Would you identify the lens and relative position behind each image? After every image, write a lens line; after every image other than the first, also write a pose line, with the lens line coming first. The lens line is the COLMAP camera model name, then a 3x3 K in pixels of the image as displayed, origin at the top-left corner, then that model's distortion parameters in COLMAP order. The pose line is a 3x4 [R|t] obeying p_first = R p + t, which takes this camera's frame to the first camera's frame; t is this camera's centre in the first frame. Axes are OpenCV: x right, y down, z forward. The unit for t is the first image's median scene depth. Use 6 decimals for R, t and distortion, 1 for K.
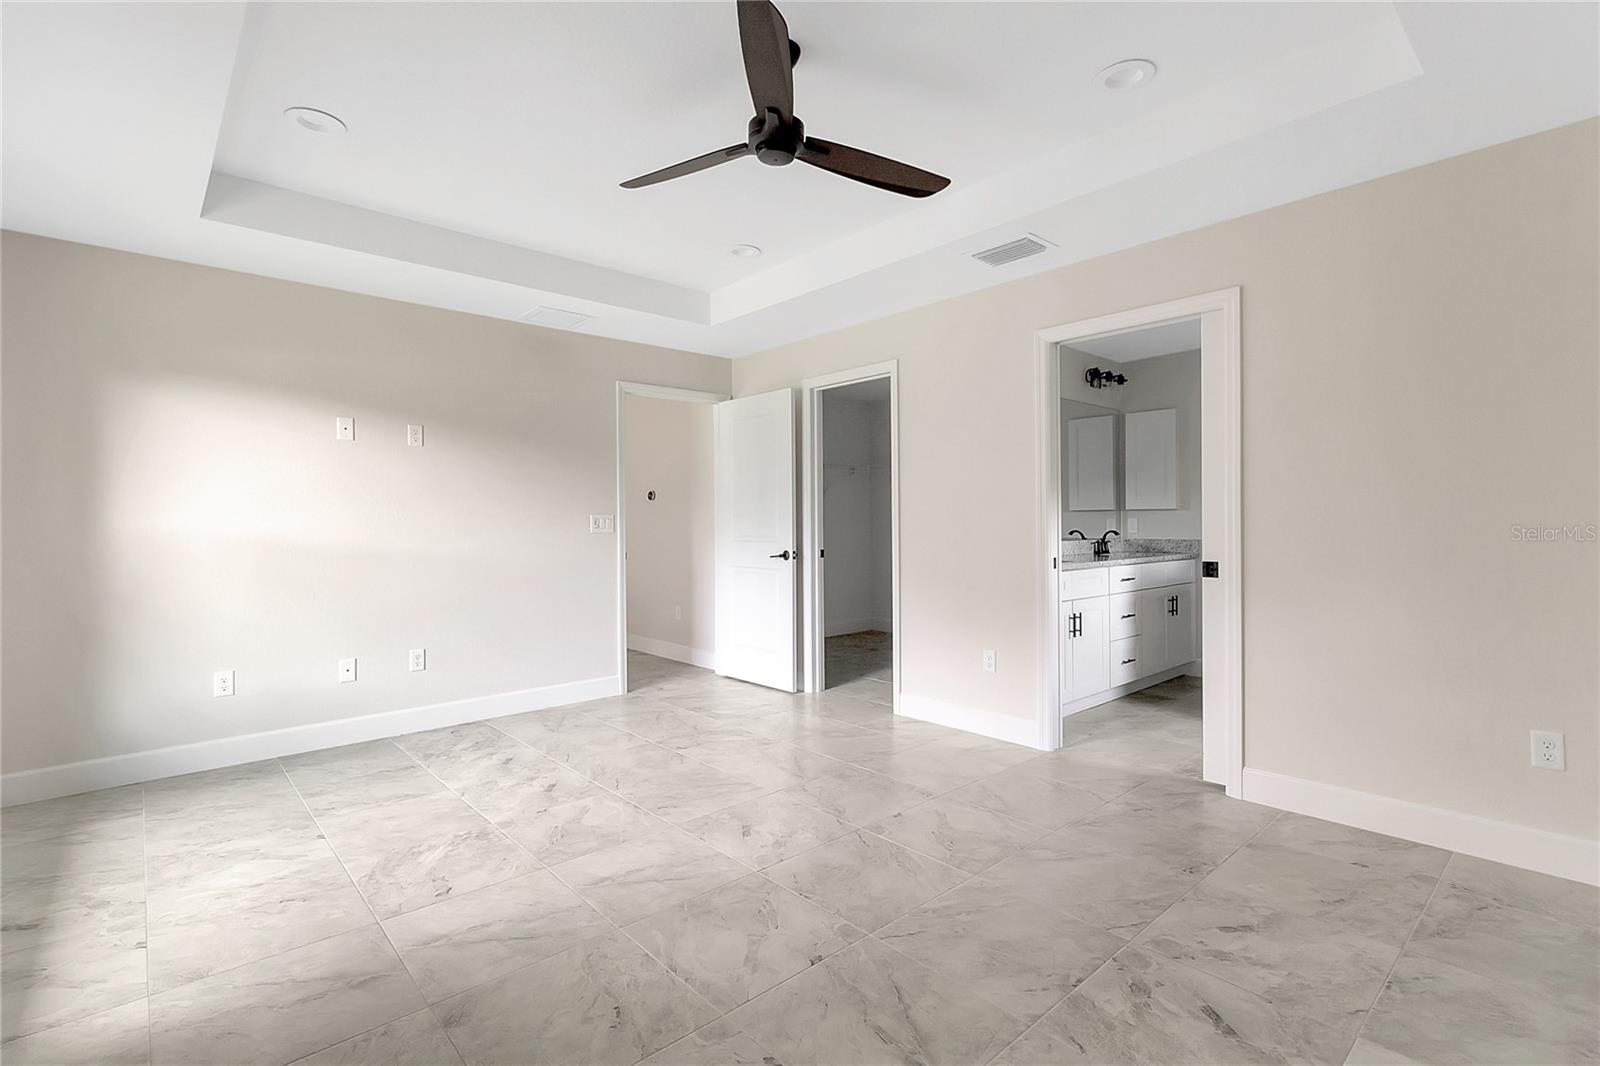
lens RADIAL K [[752.4, 0, 792.5], [0, 752.4, 521.8], [0, 0, 1]] dist [0.001394, -0.000212]
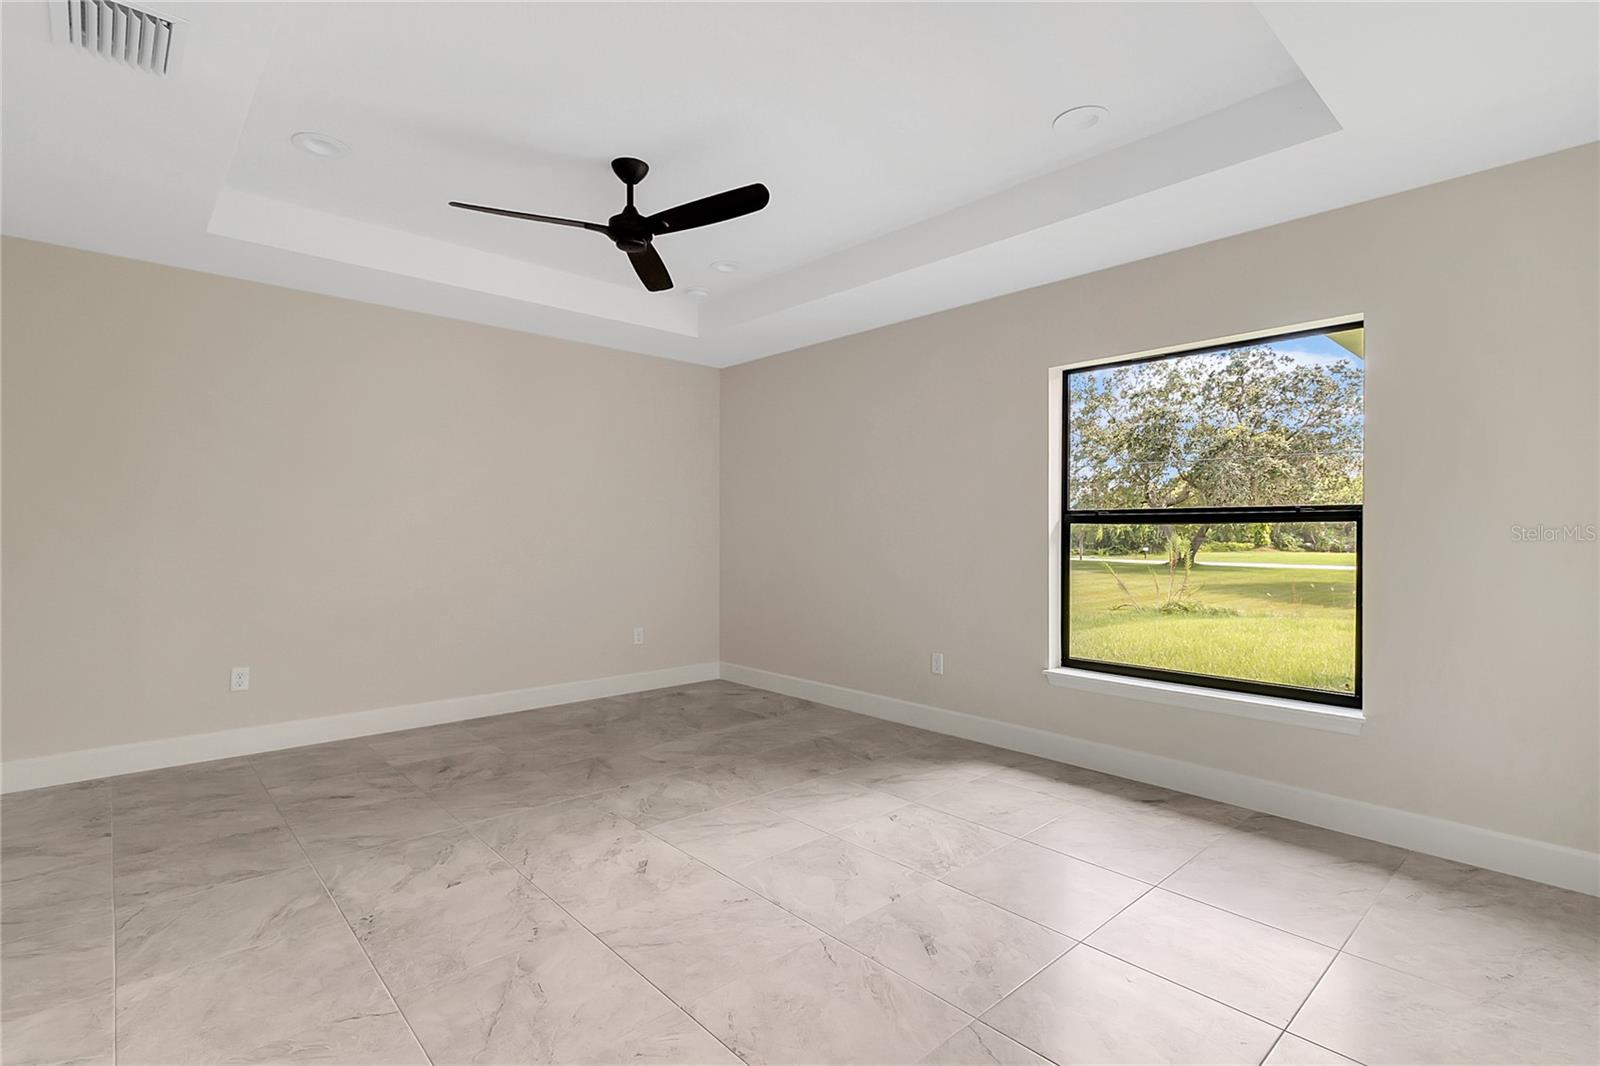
lens RADIAL K [[752.4, 0, 792.5], [0, 752.4, 521.8], [0, 0, 1]] dist [0.001394, -0.000212]
pose [[-0.999950, 0.004058, -0.009150, -0.294870], [0.004190, 0.999887, -0.014461, 0.007529], [0.009090, -0.014498, -0.999854, 2.387765]]
